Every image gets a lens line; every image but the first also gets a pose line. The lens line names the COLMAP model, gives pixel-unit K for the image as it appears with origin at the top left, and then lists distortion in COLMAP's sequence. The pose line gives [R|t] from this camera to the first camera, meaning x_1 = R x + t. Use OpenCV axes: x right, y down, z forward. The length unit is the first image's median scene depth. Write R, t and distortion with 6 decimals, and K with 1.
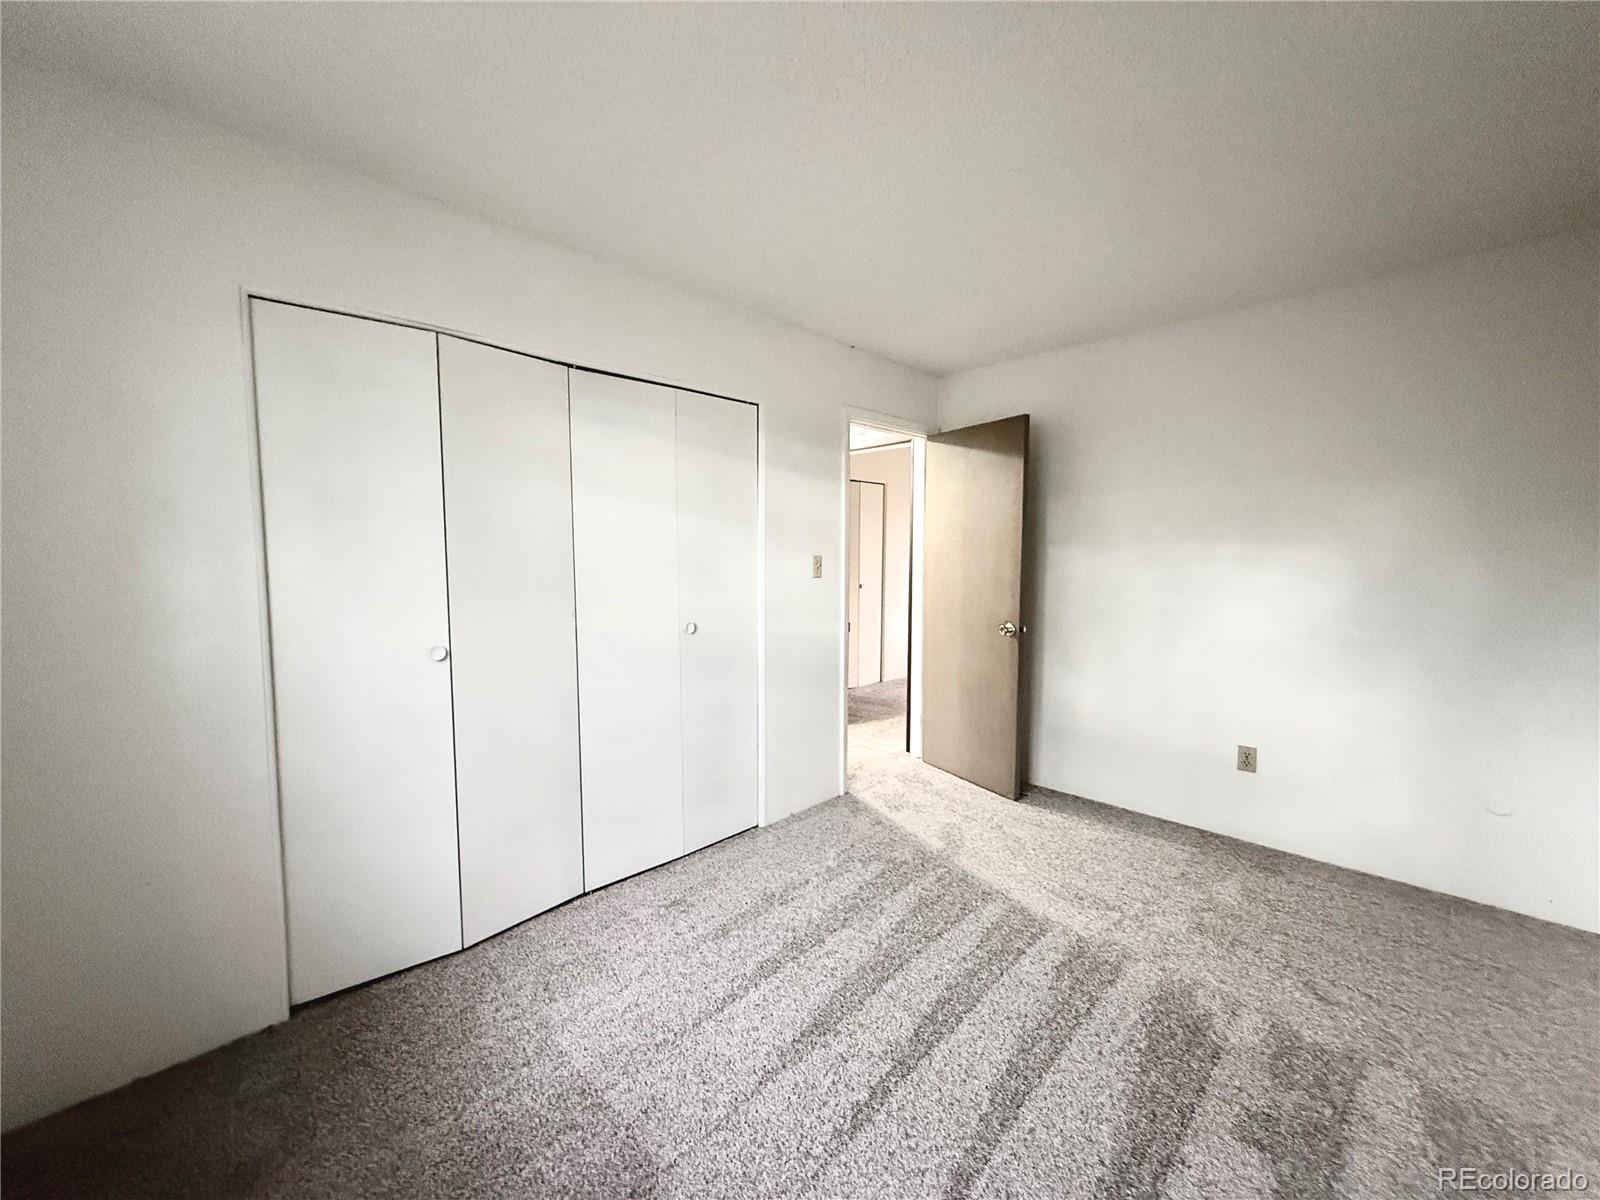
lens RADIAL K [[640.9, 0, 800.0], [0, 640.9, 600.0], [0, 0, 1]] dist [0.000744, -0.000115]
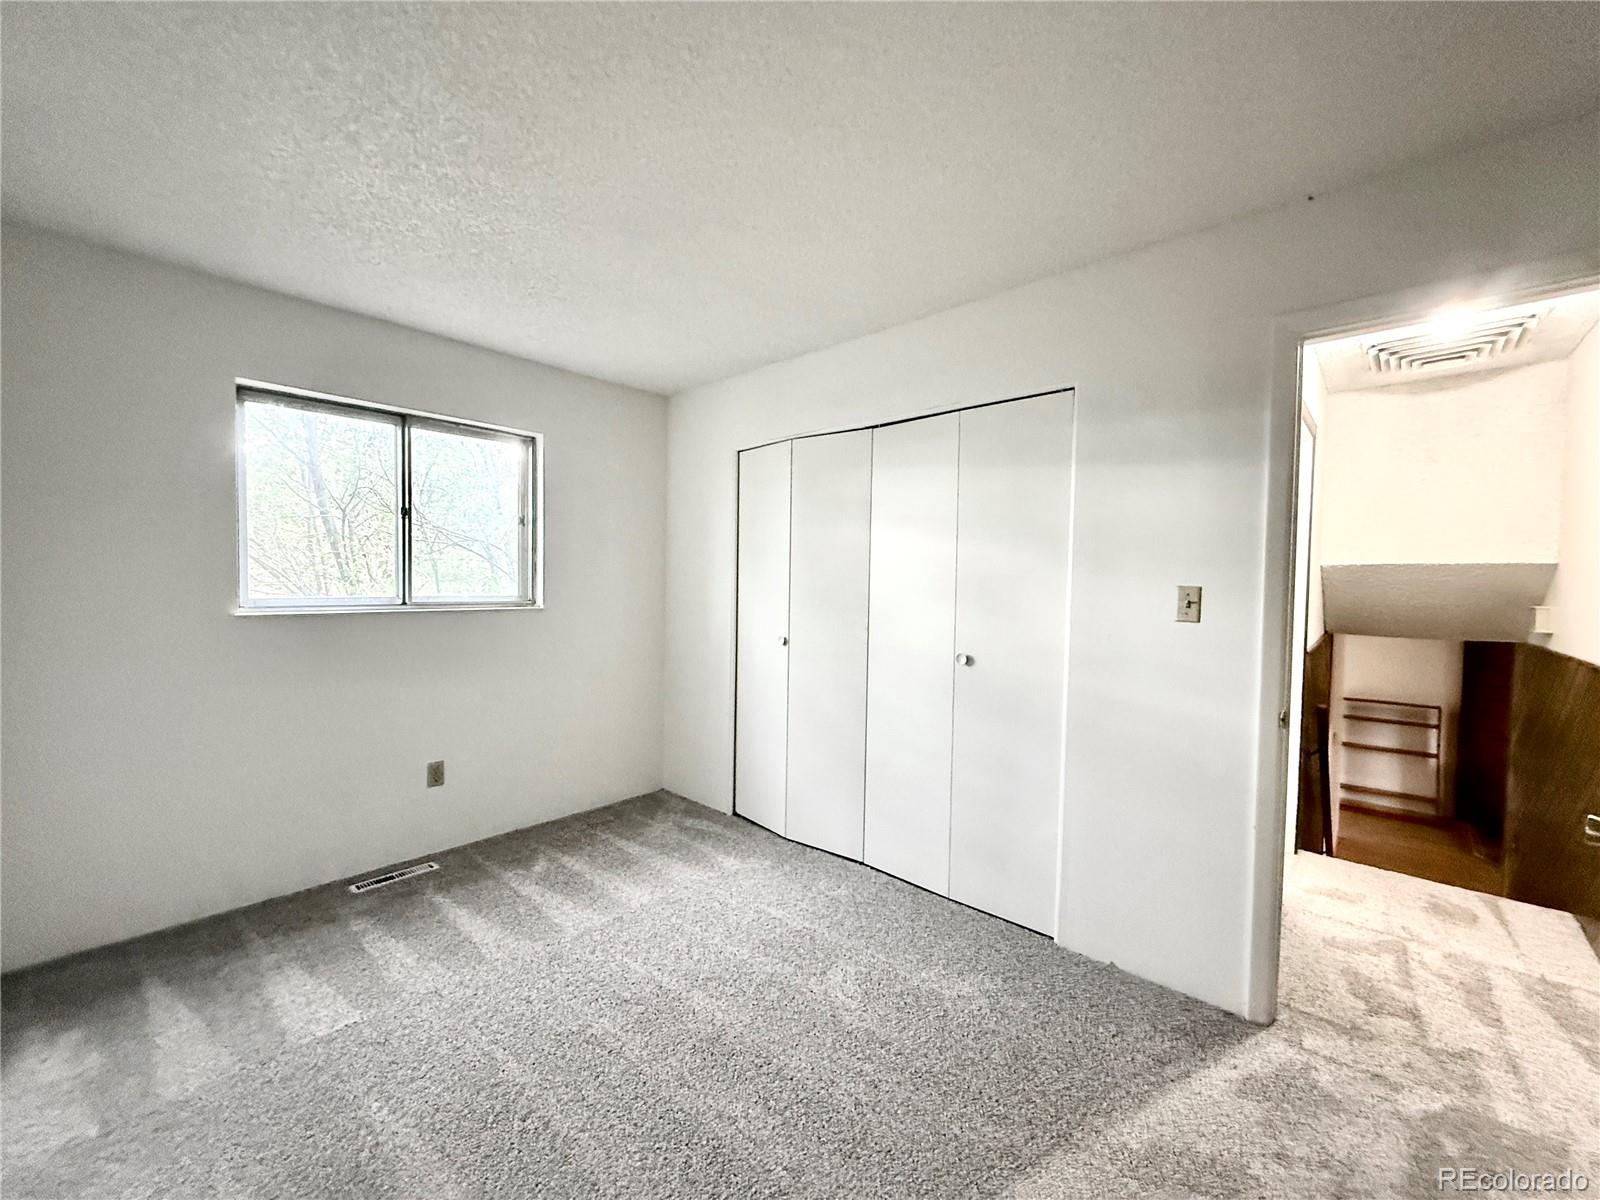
lens RADIAL K [[641.2, 0, 800.0], [0, 641.2, 600.0], [0, 0, 1]] dist [-0.022665, -0.000142]
pose [[0.028518, 0.025085, -0.999278, 0.670386], [-0.090722, 0.995624, 0.022404, -0.037747], [0.995468, 0.090018, 0.030669, 0.653306]]
